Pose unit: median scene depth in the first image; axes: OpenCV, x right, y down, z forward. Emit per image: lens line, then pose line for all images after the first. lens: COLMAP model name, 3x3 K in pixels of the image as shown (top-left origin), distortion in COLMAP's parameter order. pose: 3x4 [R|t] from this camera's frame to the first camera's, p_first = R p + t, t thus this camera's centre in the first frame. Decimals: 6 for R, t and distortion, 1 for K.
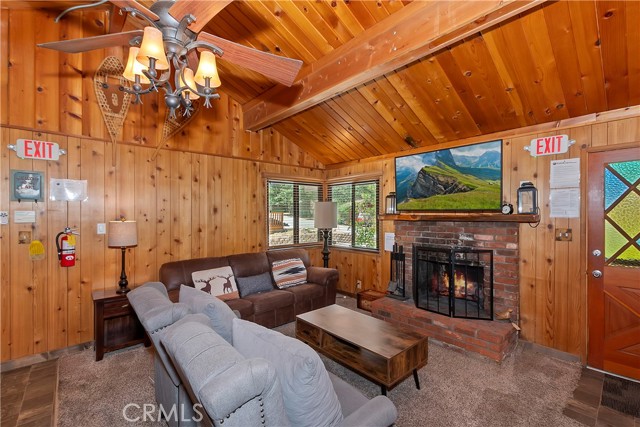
lens RADIAL K [[278.3, 0, 319.2], [0, 278.3, 213.3], [0, 0, 1]] dist [0.003014, -0.002705]
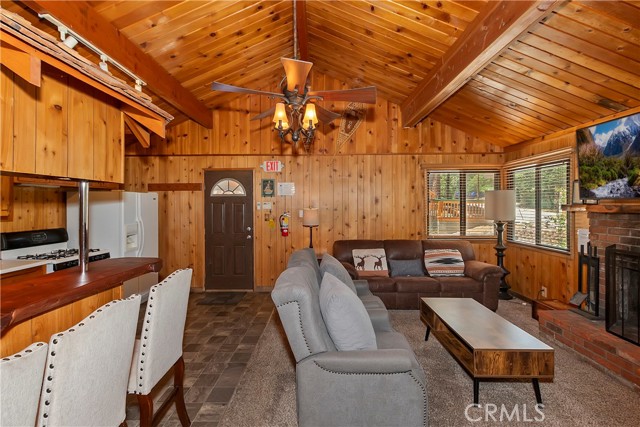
lens RADIAL K [[278.3, 0, 306.7], [0, 278.3, 204.5], [0, 0, 1]] dist [0.003014, -0.002705]
pose [[0.722868, 0.001360, -0.690984, 0.237862], [0.001011, 0.999995, 0.003026, 0.001029], [0.690985, -0.002886, 0.722863, -0.063501]]
